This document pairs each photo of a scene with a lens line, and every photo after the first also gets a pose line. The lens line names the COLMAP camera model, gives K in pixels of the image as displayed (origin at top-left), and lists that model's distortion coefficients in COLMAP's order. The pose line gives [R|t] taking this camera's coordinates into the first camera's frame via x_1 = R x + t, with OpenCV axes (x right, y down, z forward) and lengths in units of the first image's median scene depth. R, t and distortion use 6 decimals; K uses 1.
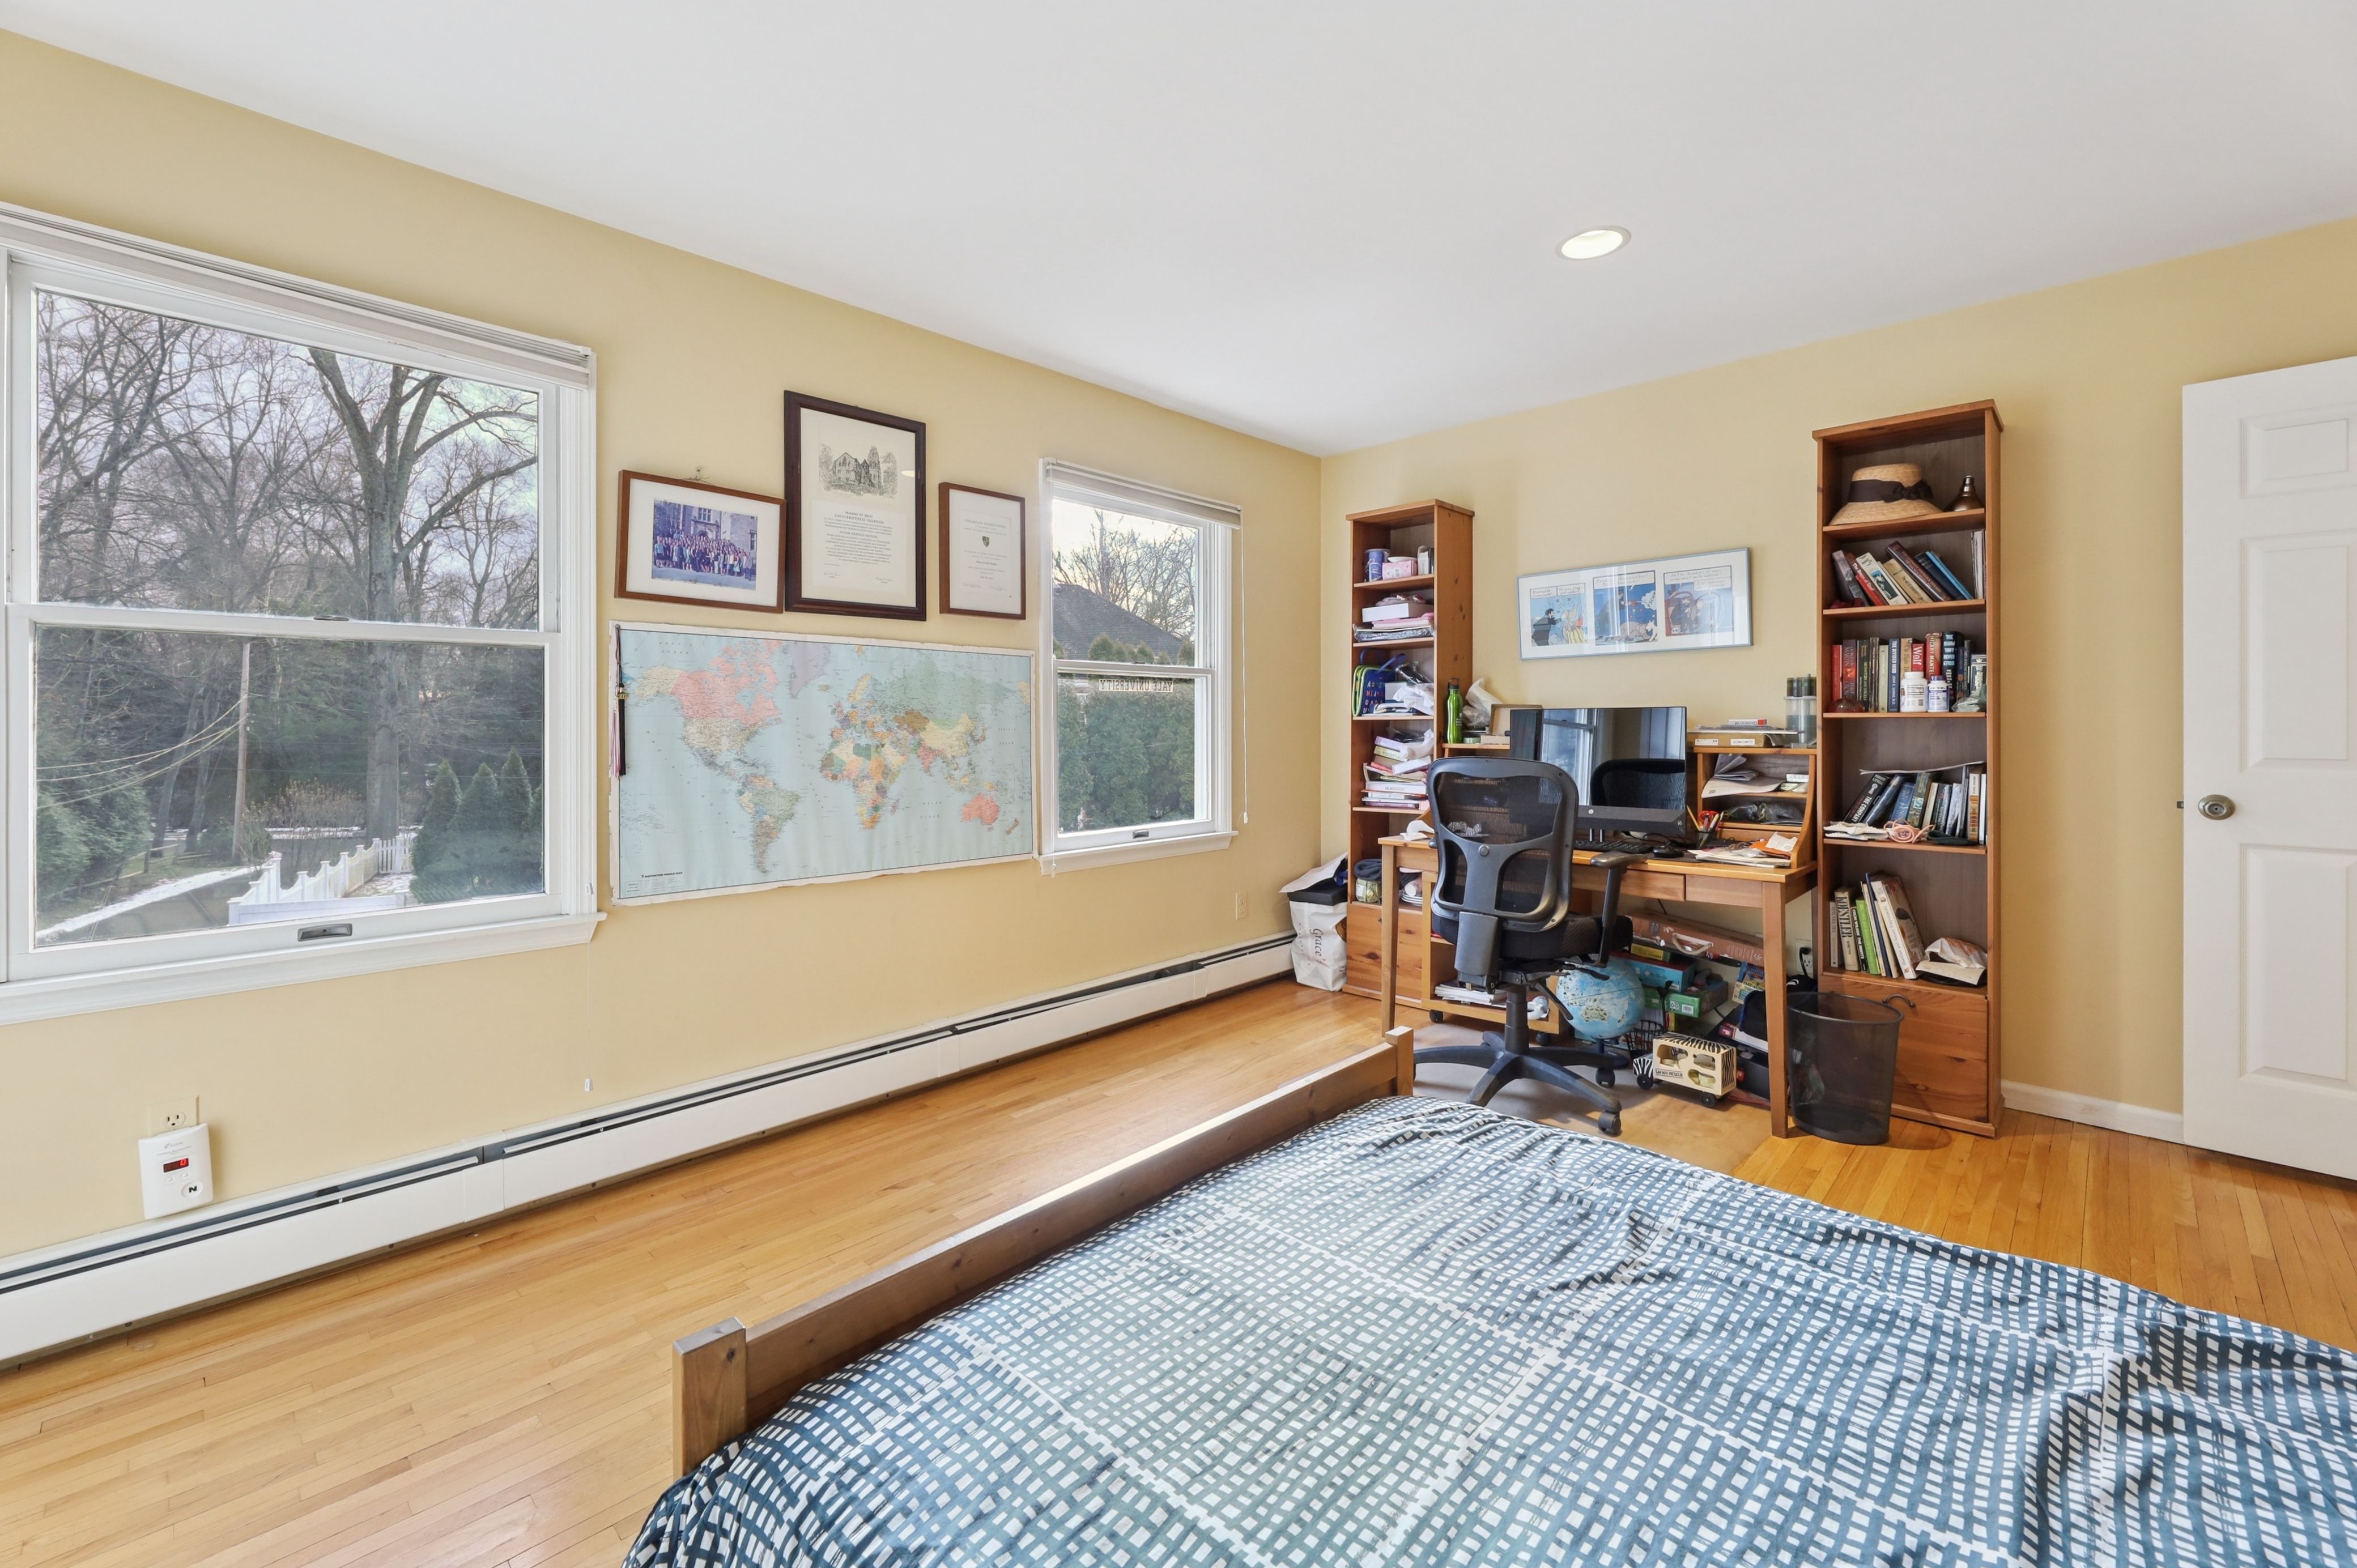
lens RADIAL K [[956.3, 0, 1176.7], [0, 956.3, 720.7], [0, 0, 1]] dist [-0.003855, -0.000877]
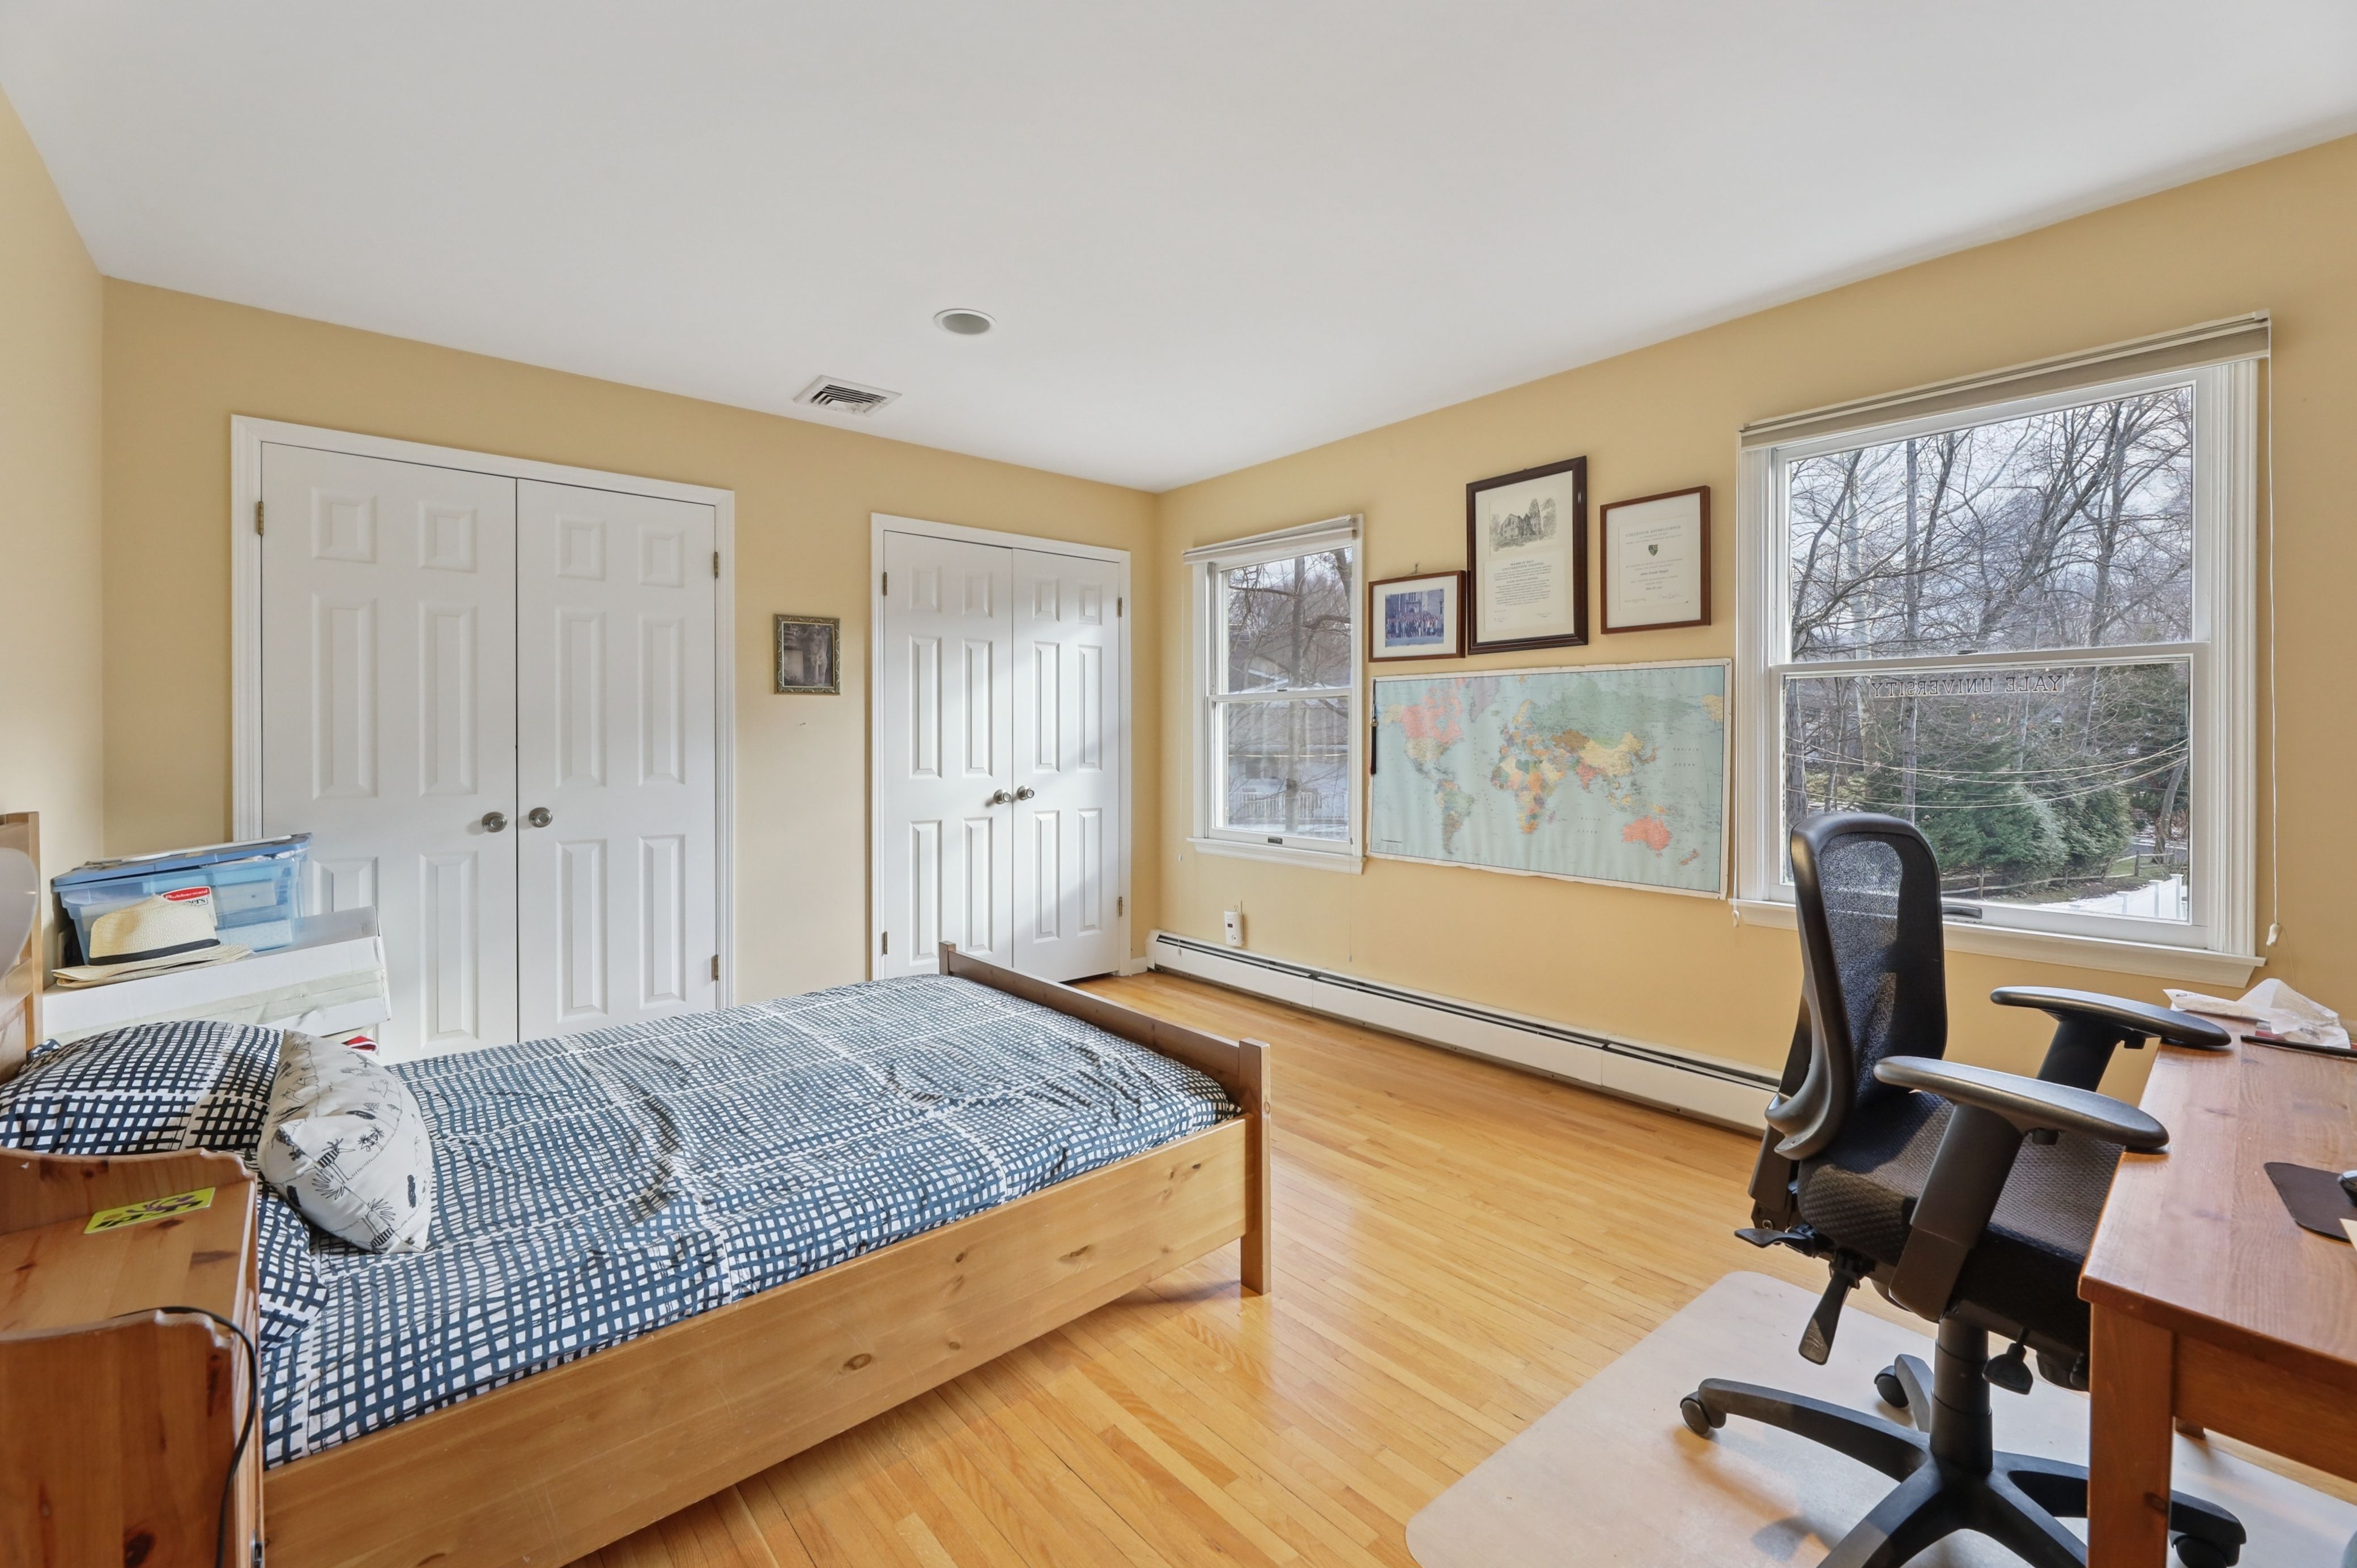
lens RADIAL K [[956.3, 0, 1197.0], [0, 956.3, 742.1], [0, 0, 1]] dist [-0.003855, -0.000877]
pose [[-0.061811, 0.006903, -0.998064, 0.869078], [0.004356, 0.999968, 0.006646, -0.006728], [0.998078, -0.003937, -0.061839, 0.684480]]
